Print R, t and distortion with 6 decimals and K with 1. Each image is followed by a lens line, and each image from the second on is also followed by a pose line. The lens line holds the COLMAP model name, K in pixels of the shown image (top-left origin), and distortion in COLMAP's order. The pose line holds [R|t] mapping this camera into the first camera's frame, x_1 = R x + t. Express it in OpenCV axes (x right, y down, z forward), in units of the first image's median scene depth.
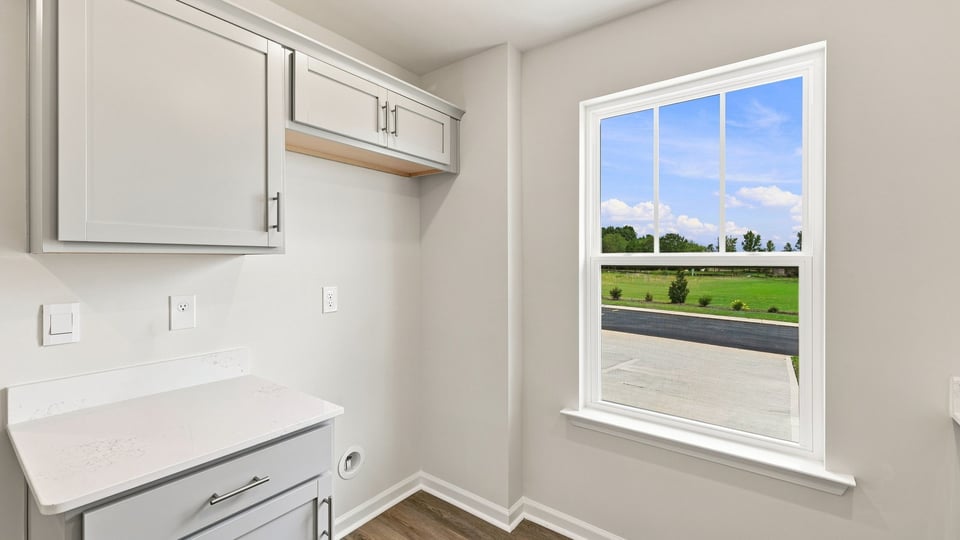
lens RADIAL K [[407.1, 0, 481.8], [0, 407.1, 260.4], [0, 0, 1]] dist [0.000447, 0.000048]
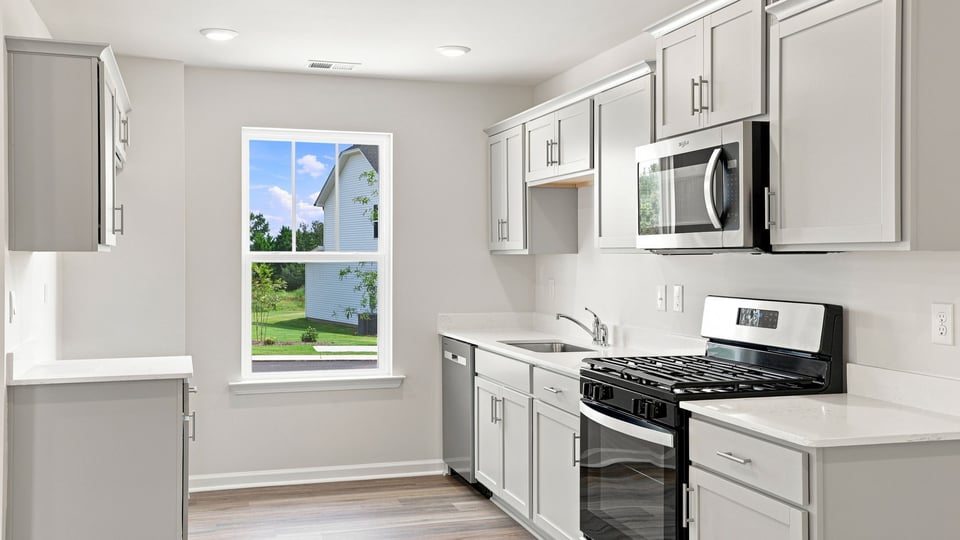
lens RADIAL K [[934.8, 0, 480.0], [0, 934.8, 270.0], [0, 0, 1]] dist [-0.001870, 0.014123]
pose [[0.559031, -0.010121, 0.829085, -1.764472], [0.000780, 0.999931, 0.011681, 0.005219], [-0.829146, -0.005884, 0.559001, -1.209086]]
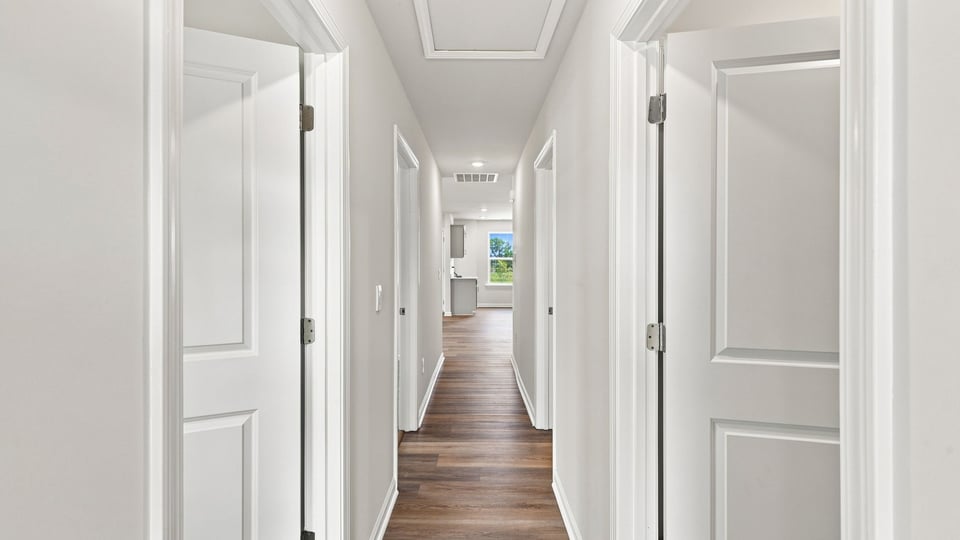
lens RADIAL K [[409.0, 0, 472.9], [0, 409.0, 264.8], [0, 0, 1]] dist [0.000870, -0.000093]
pose [[0.784090, -0.000644, 0.620647, -3.794198], [-0.002062, 0.999991, 0.003641, 0.061606], [-0.620643, -0.004135, 0.784082, -3.692295]]
